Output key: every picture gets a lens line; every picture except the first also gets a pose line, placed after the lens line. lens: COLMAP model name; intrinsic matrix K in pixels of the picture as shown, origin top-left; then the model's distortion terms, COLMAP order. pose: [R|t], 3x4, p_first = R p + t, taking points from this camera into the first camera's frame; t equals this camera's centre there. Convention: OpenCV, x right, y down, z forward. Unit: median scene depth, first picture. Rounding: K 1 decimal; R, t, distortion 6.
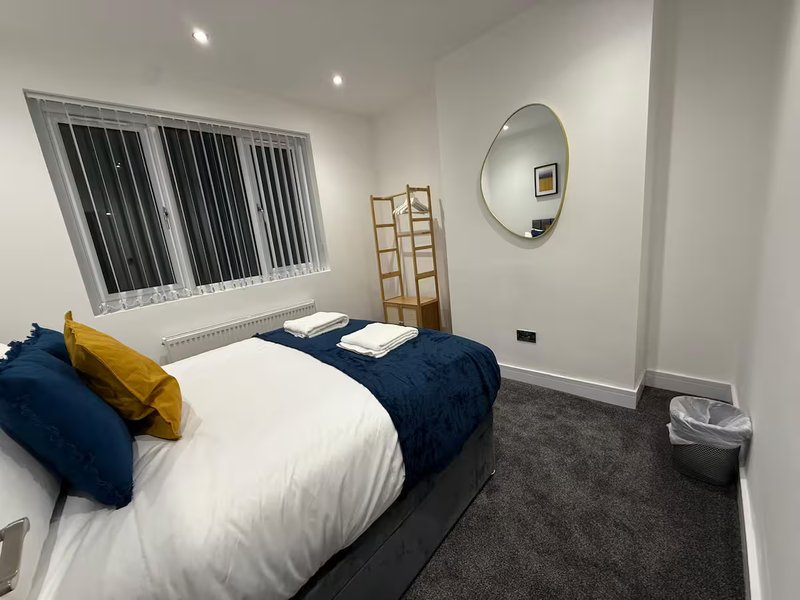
lens RADIAL K [[320.3, 0, 399.7], [0, 320.3, 301.7], [0, 0, 1]] dist [0.003058, 0.000434]
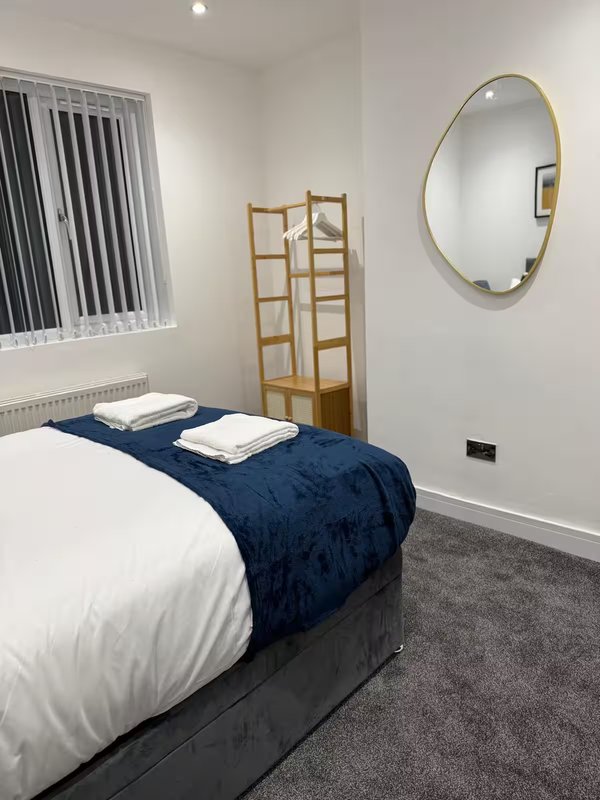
lens RADIAL K [[560.5, 0, 297.0], [0, 560.5, 408.1], [0, 0, 1]] dist [0.050664, -0.042478]
pose [[0.998349, 0.057118, -0.006051, 0.050448], [-0.056839, 0.997619, 0.039051, 0.004195], [0.008268, -0.038642, 0.999219, -0.121079]]
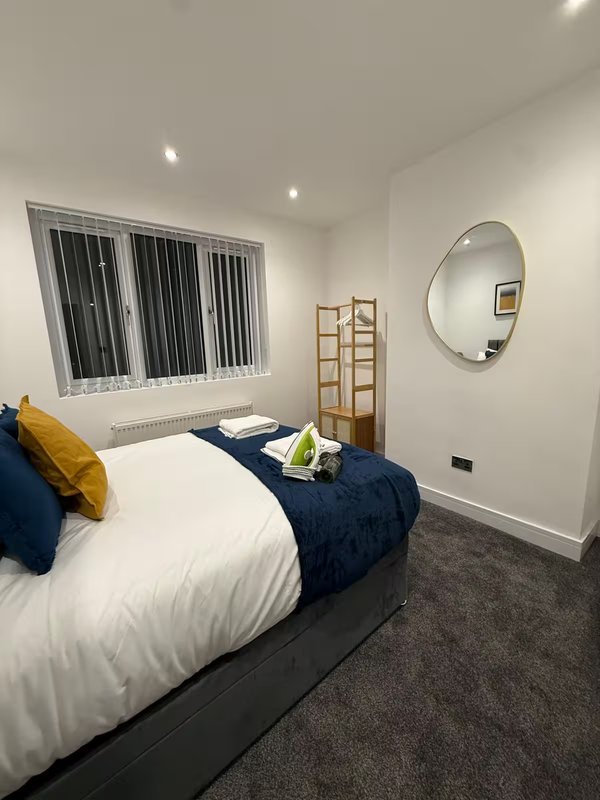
lens RADIAL K [[320.3, 0, 299.1], [0, 320.3, 401.3], [0, 0, 1]] dist [0.003058, 0.000434]
pose [[0.984955, 0.100317, -0.140714, 0.048800], [-0.102964, 0.994617, -0.011640, -0.018263], [0.138788, 0.025953, 0.989982, -0.003957]]
